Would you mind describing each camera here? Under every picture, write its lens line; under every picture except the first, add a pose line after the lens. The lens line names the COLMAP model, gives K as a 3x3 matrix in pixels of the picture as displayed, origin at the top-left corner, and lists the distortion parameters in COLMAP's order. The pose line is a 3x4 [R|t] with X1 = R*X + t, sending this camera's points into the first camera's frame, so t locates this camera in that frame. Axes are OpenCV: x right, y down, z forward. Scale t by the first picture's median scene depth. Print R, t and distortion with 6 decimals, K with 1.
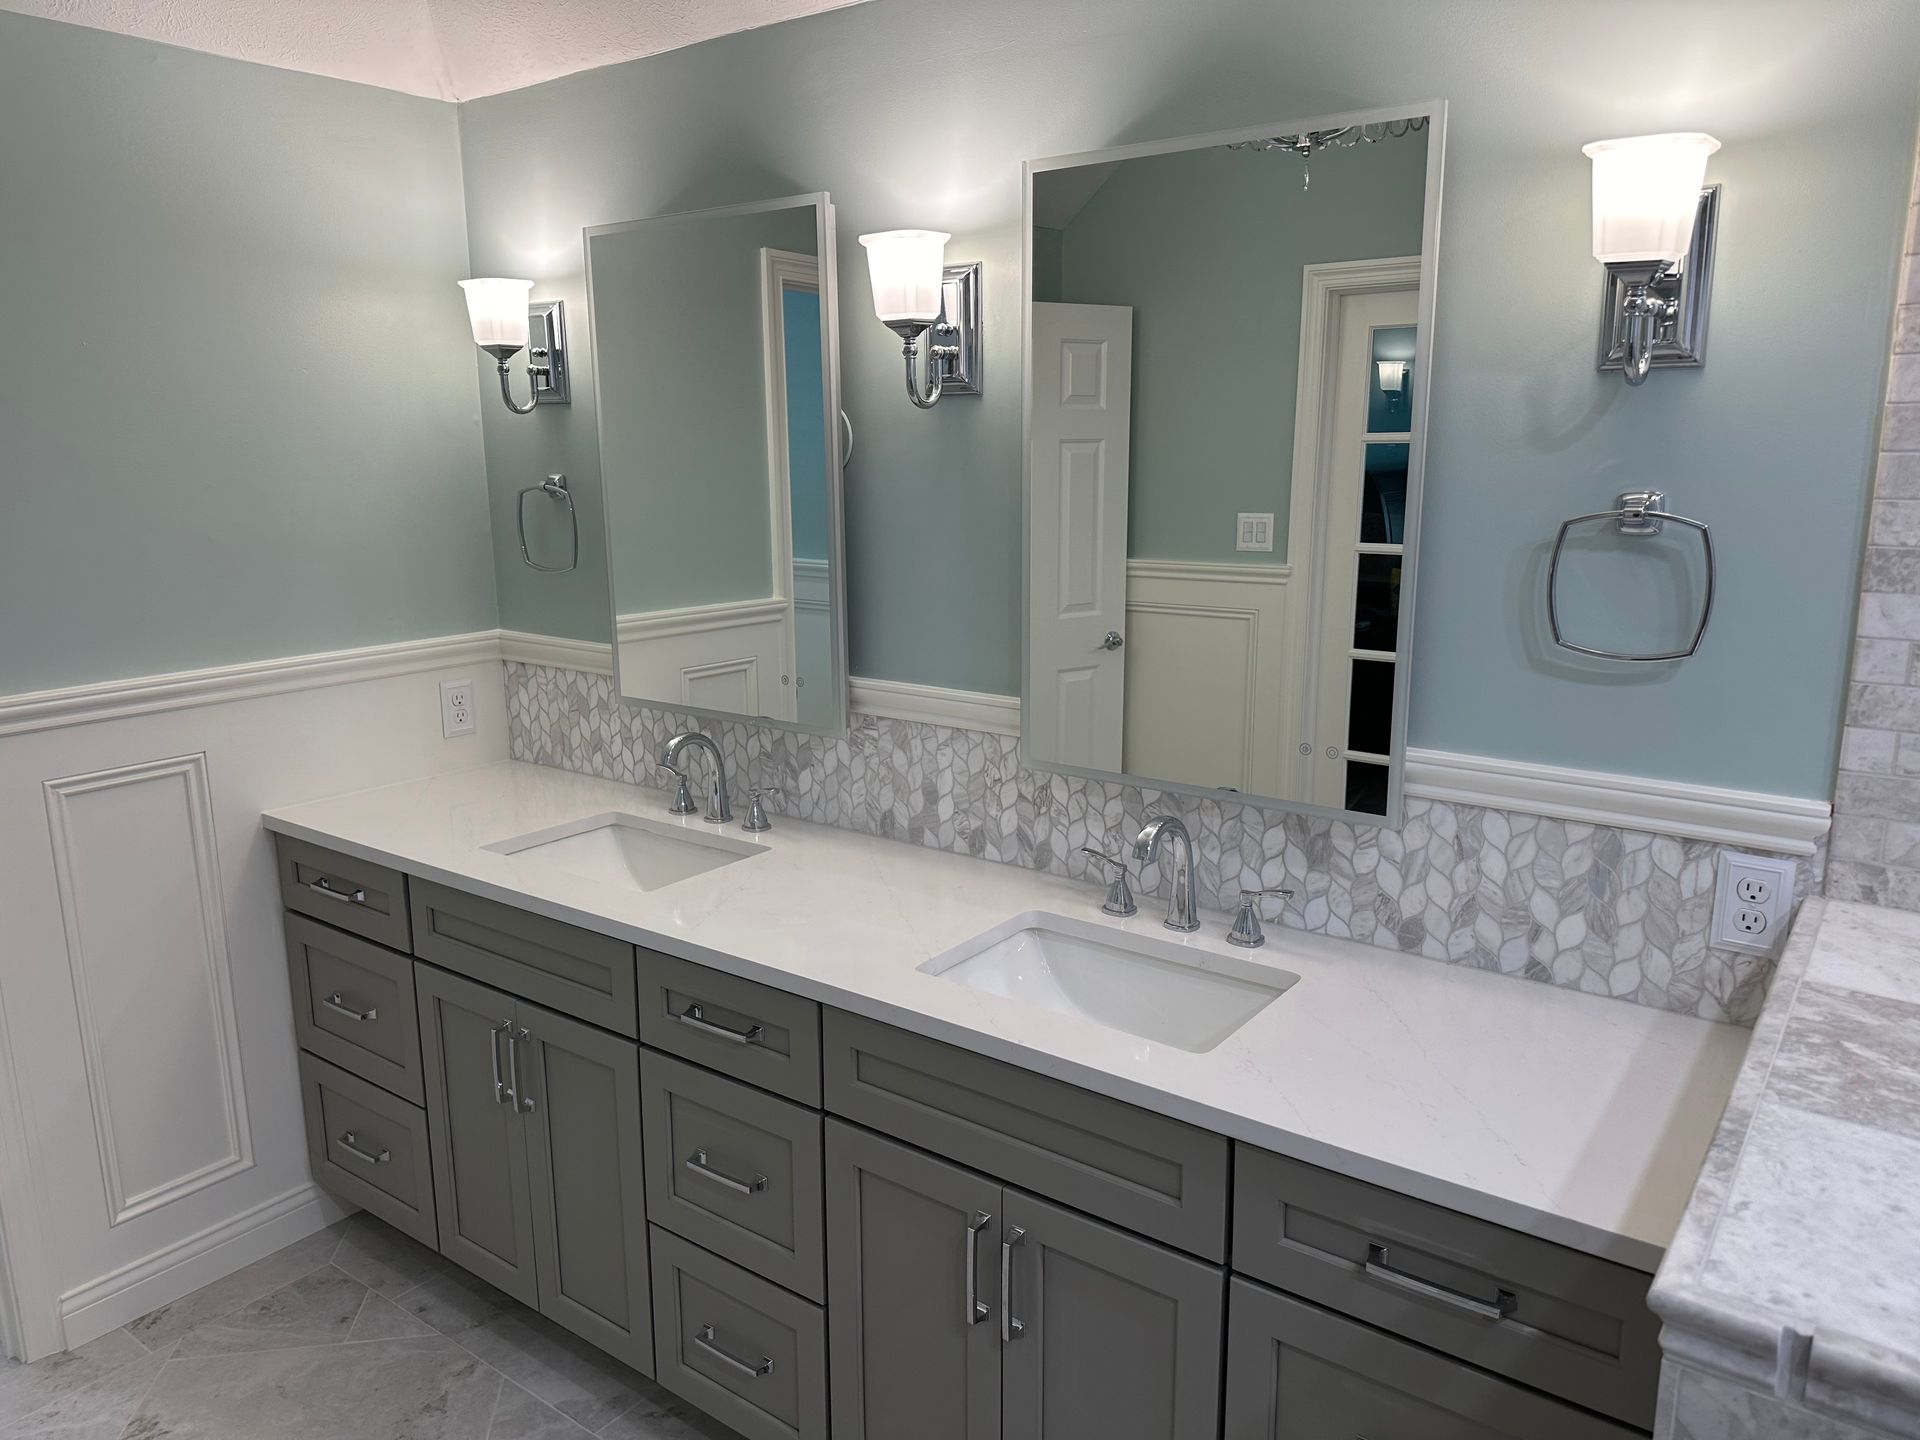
lens RADIAL K [[1352.1, 0, 960.9], [0, 1352.1, 722.0], [0, 0, 1]] dist [0.023764, -0.023878]
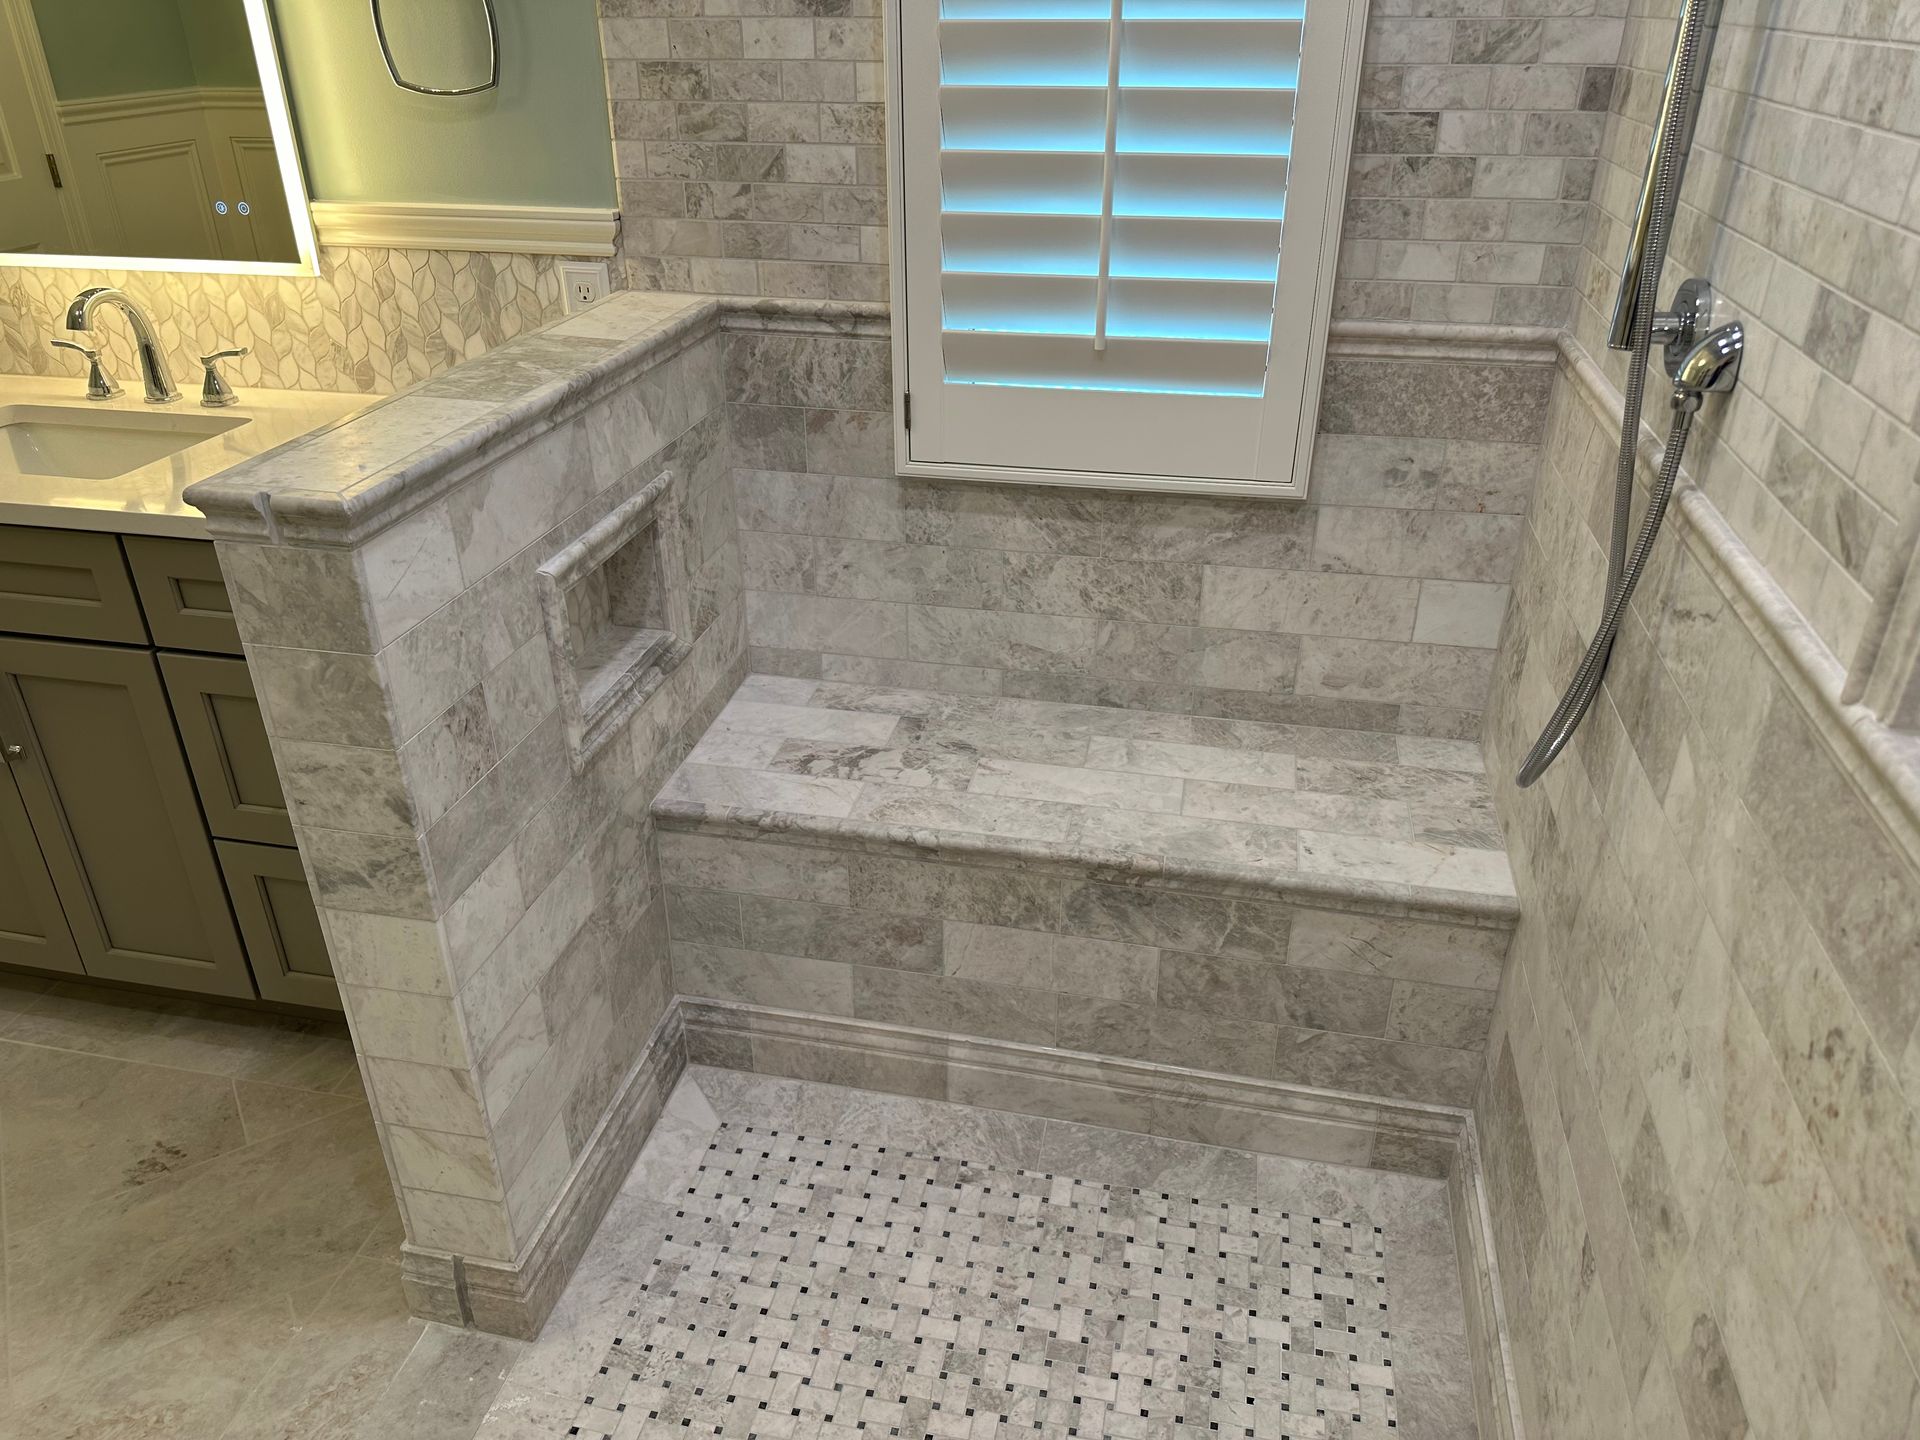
lens RADIAL K [[1352.1, 0, 962.1], [0, 1352.1, 720.9], [0, 0, 1]] dist [0.023764, -0.023878]
pose [[0.906265, -0.194834, 0.375132, 0.294074], [0.081571, 0.951370, 0.297054, 0.130313], [-0.414766, -0.238609, 0.878086, -0.273475]]
